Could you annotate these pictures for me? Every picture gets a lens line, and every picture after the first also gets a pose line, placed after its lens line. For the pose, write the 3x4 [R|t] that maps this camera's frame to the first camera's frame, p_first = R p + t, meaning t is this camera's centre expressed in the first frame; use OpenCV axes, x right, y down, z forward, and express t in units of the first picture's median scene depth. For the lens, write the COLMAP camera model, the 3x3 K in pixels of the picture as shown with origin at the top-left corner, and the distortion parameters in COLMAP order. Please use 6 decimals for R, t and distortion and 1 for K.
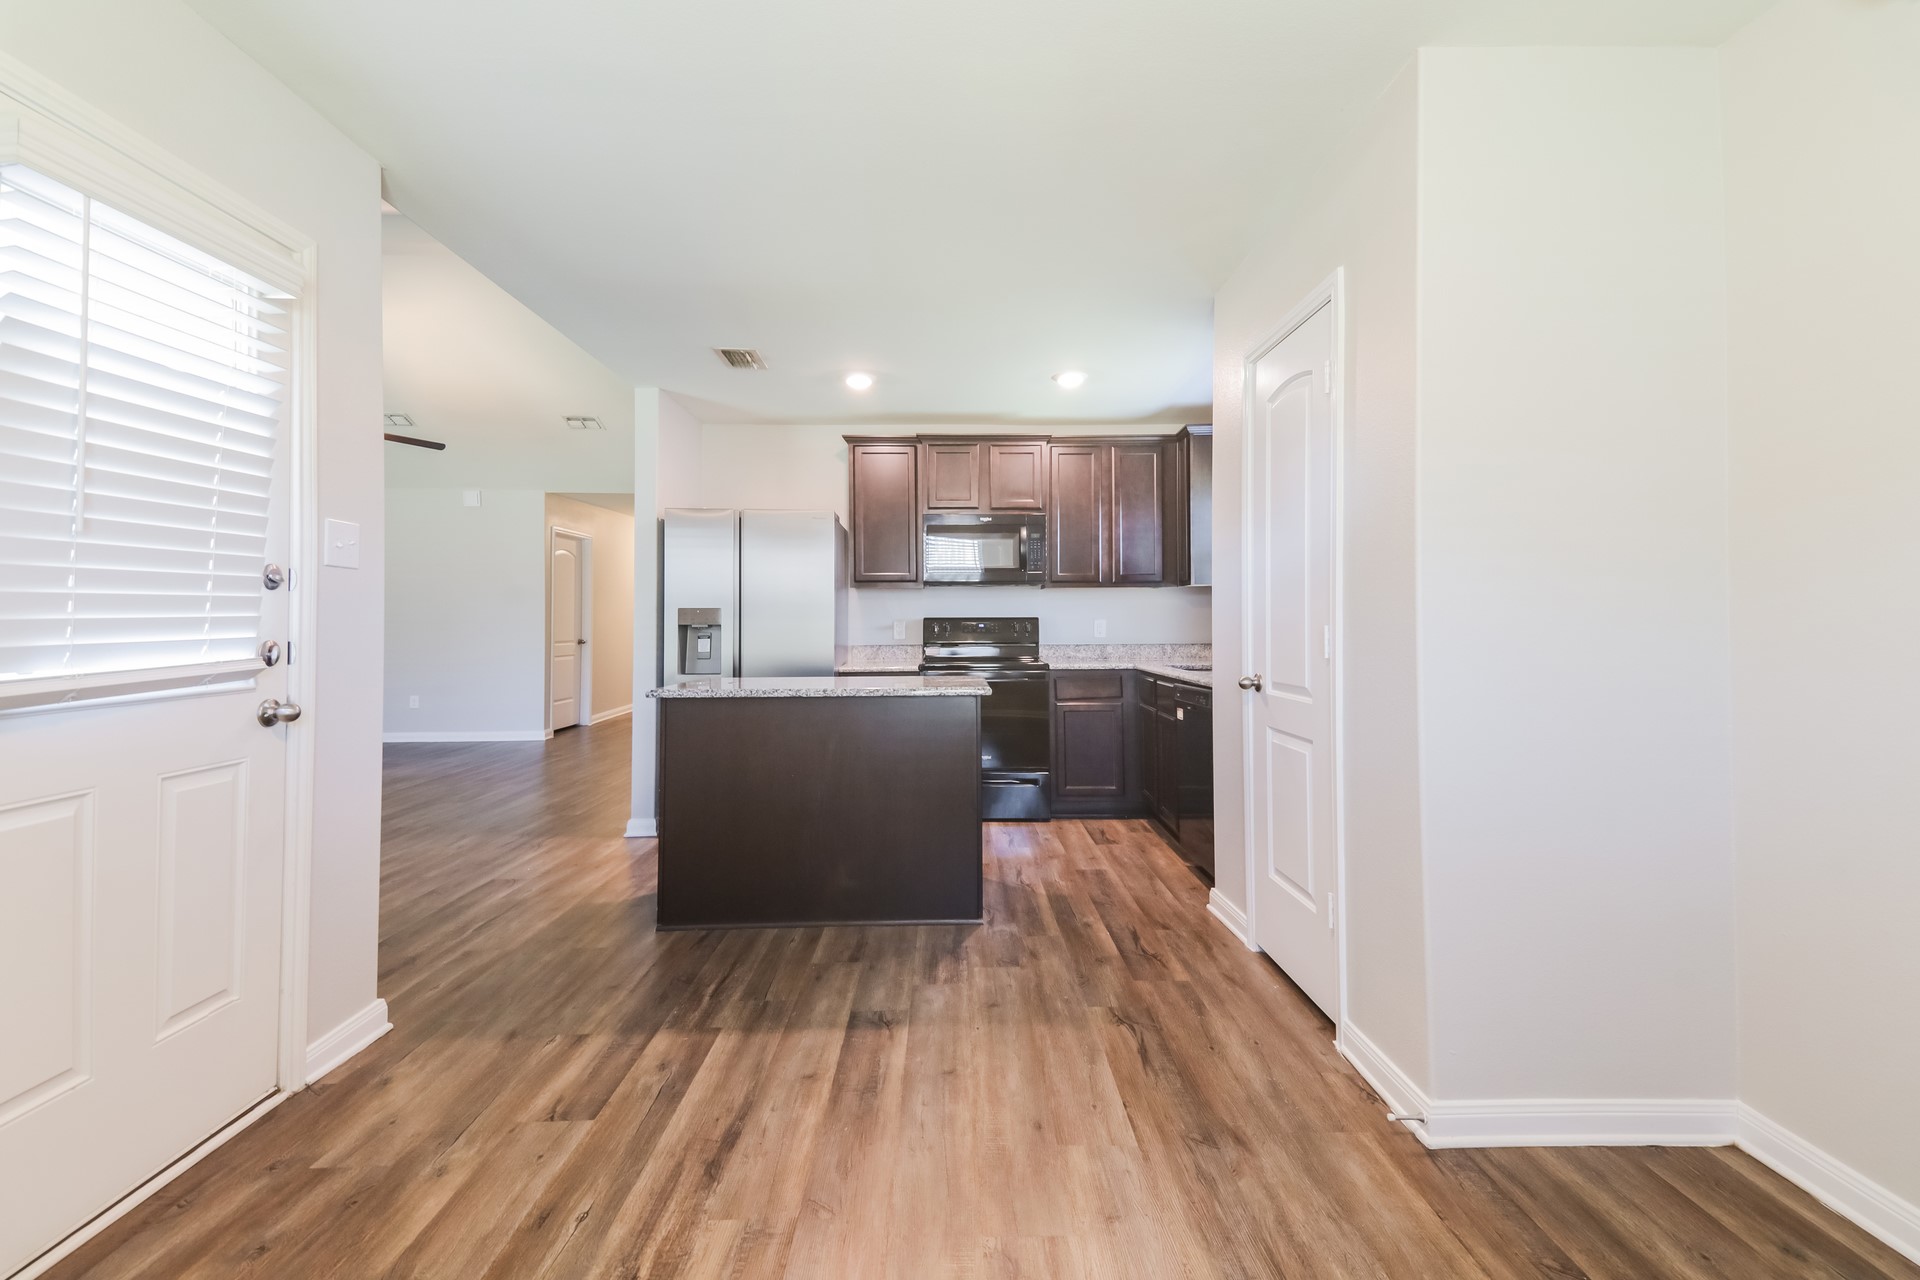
lens RADIAL K [[832.3, 0, 955.7], [0, 832.3, 626.7], [0, 0, 1]] dist [0.029310, -0.002610]
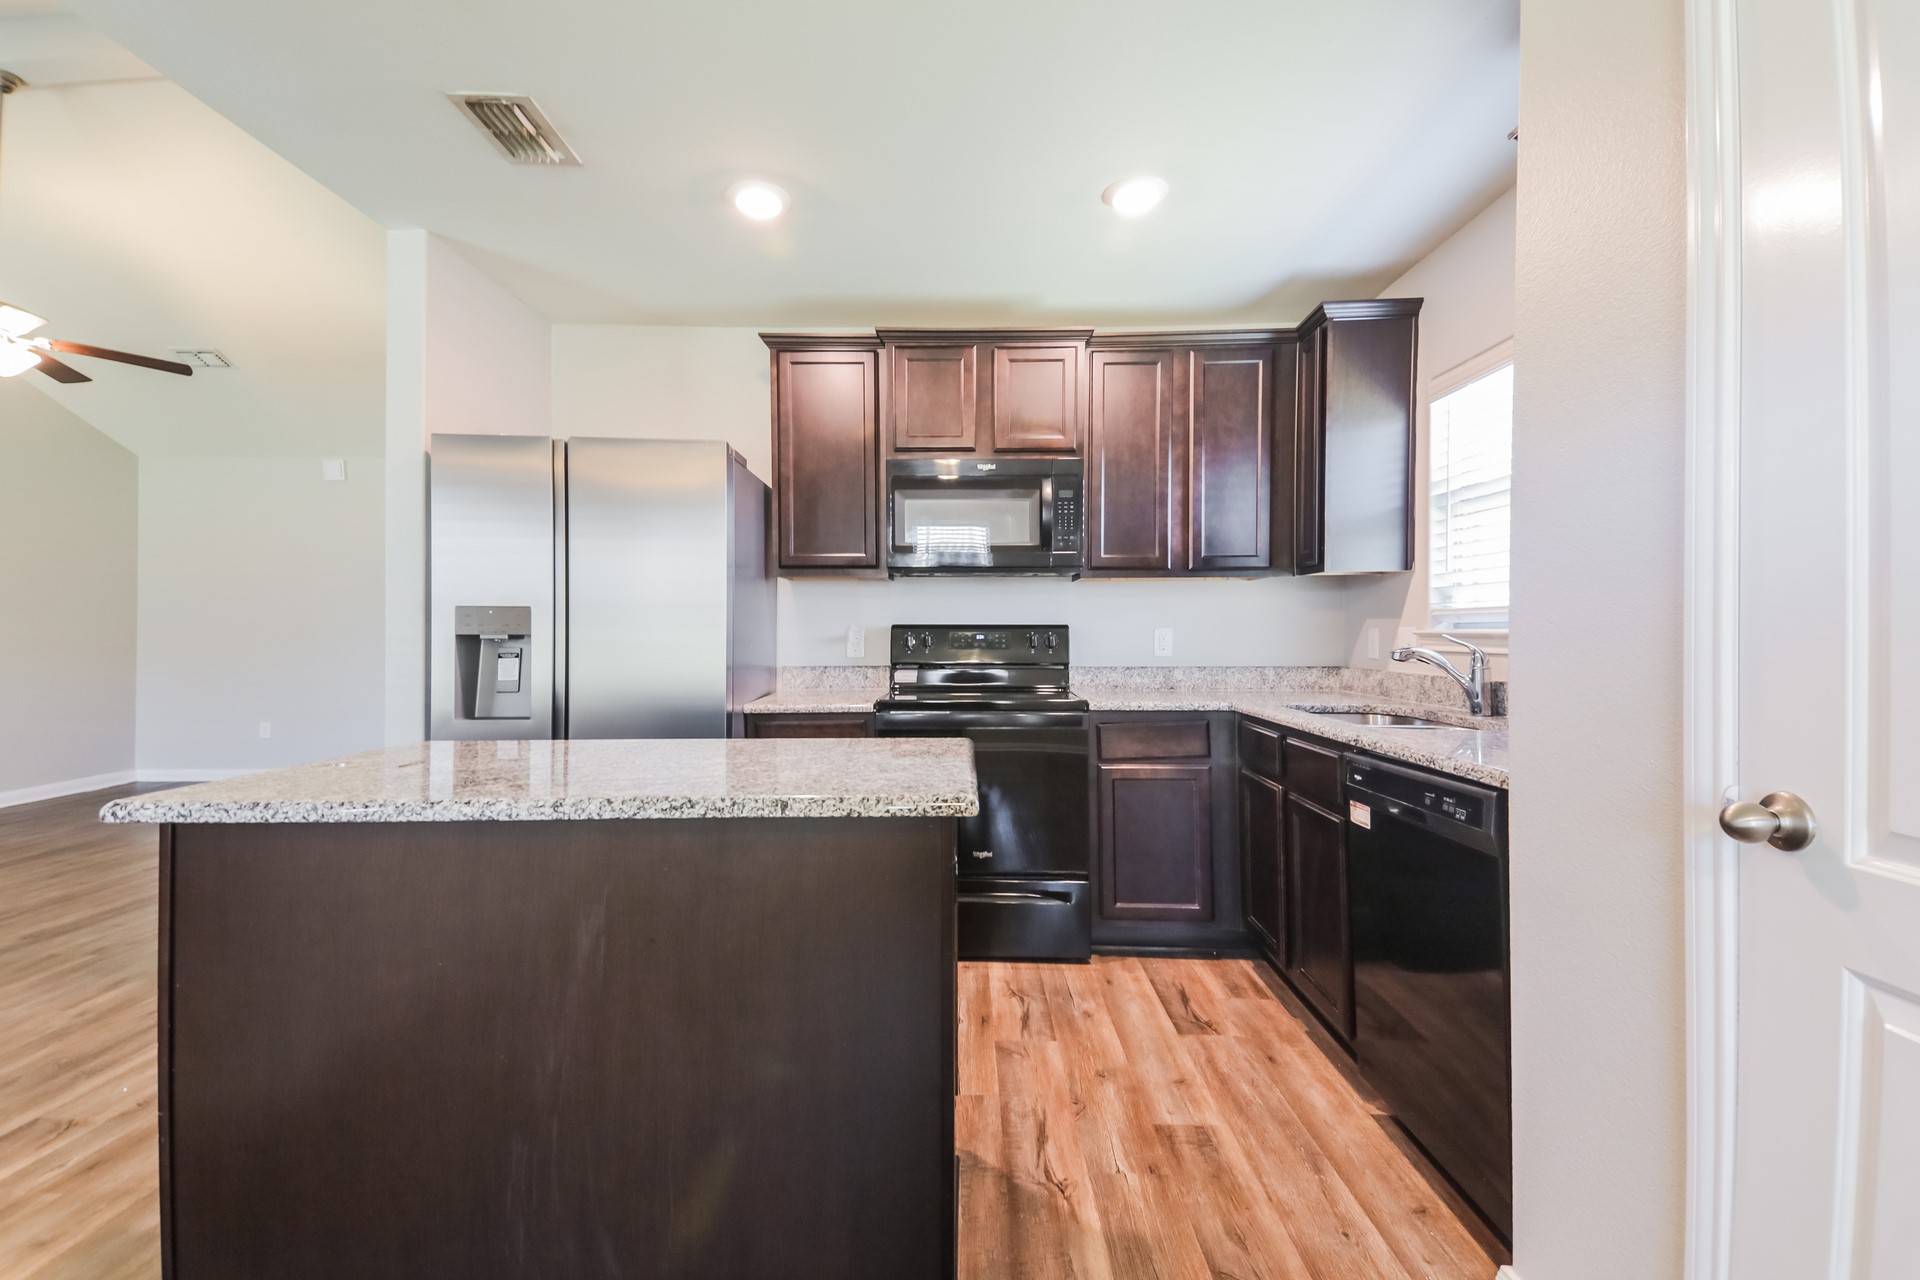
lens RADIAL K [[832.3, 0, 949.3], [0, 832.3, 652.4], [0, 0, 1]] dist [0.029310, -0.002610]
pose [[0.999732, 0.004417, -0.022717, 0.023799], [-0.003947, 0.999778, 0.020684, -0.003129], [0.022803, -0.020589, 0.999528, 0.386149]]
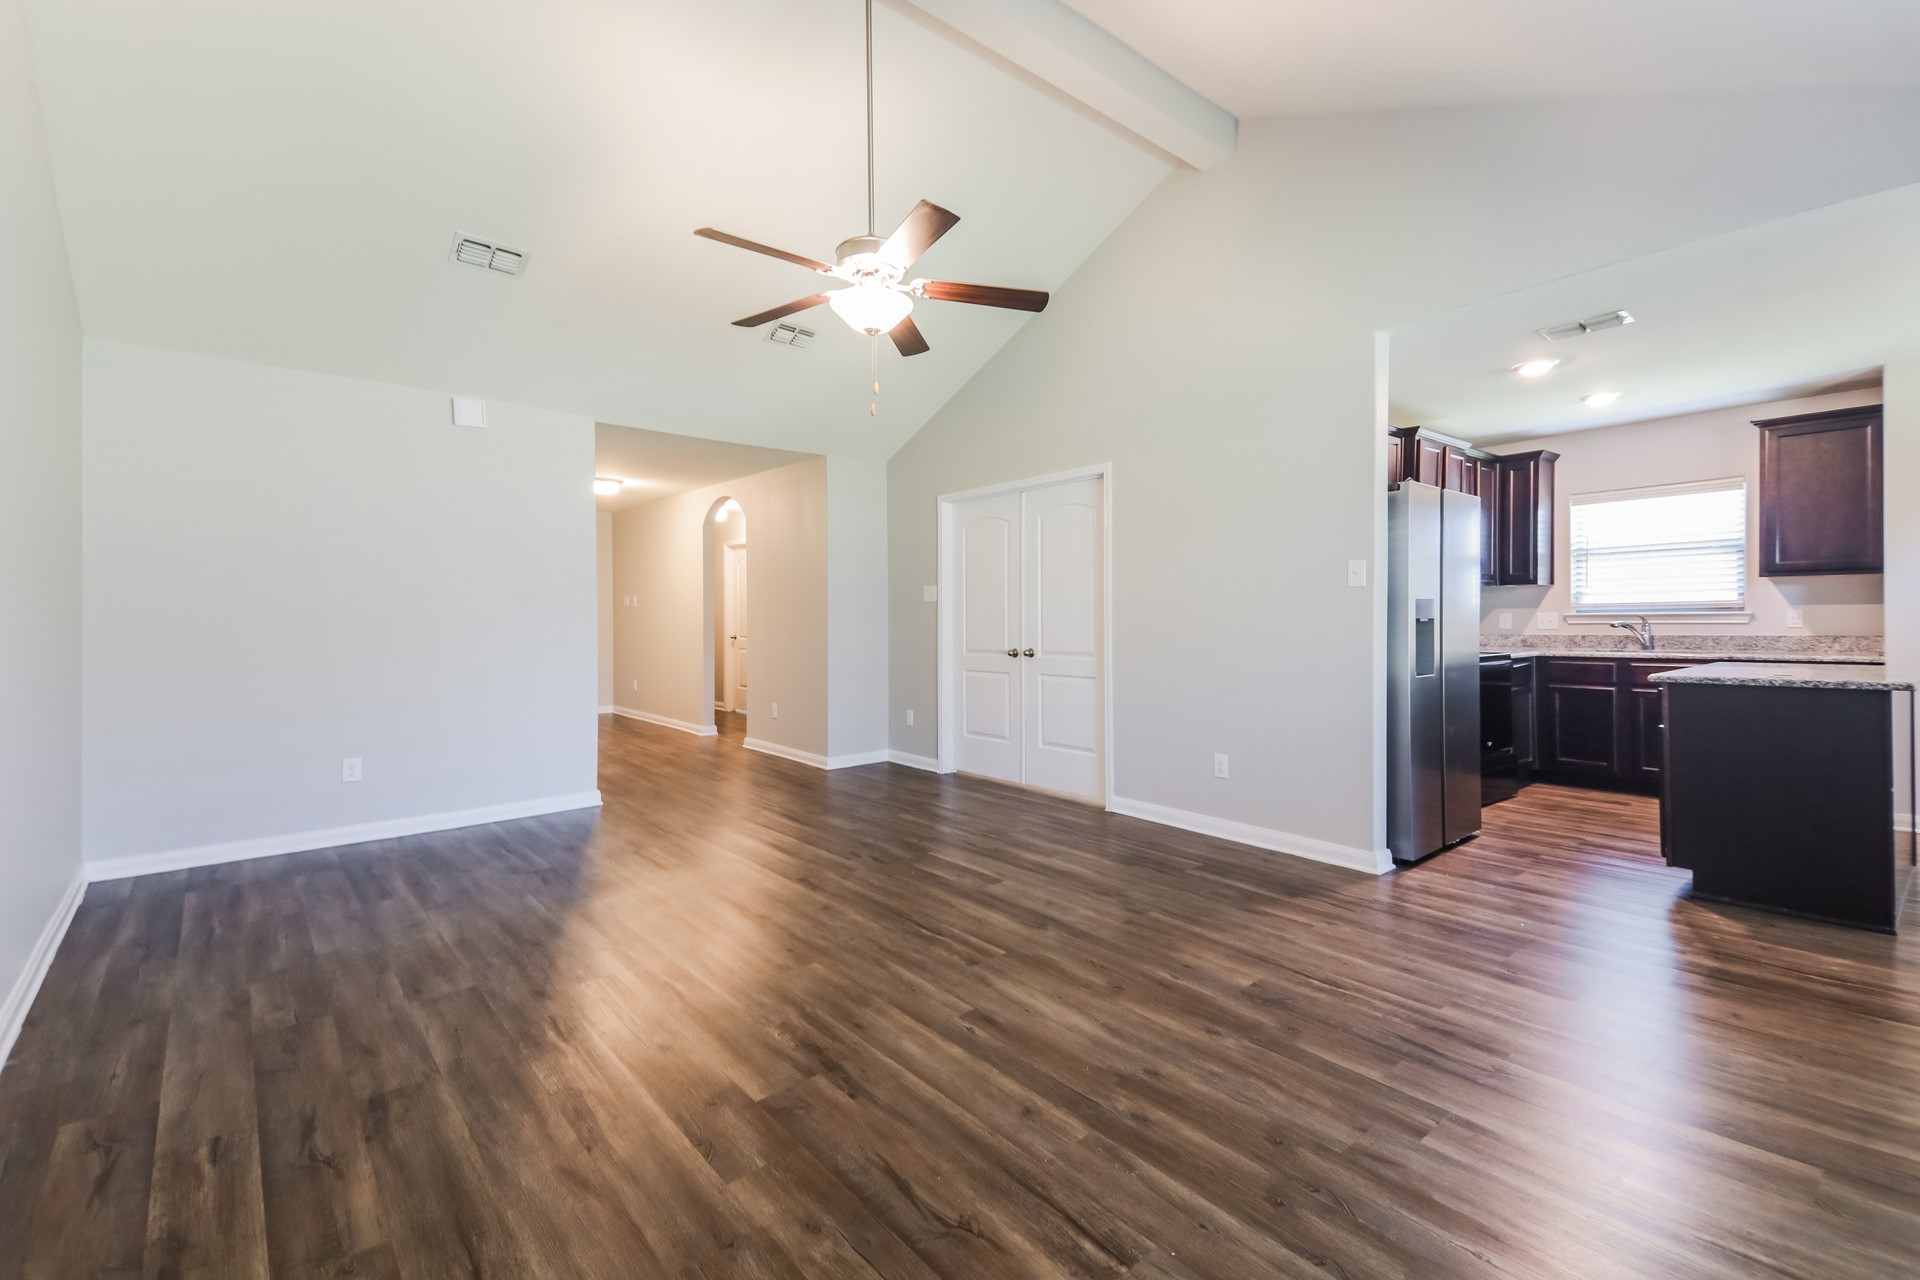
lens RADIAL K [[832.3, 0, 966.6], [0, 832.3, 619.3], [0, 0, 1]] dist [0.029310, -0.002610]
pose [[0.791172, -0.006781, 0.611556, -1.139715], [0.010104, 0.999947, -0.001984, -0.005325], [-0.611511, 0.007749, 0.791198, 0.550228]]
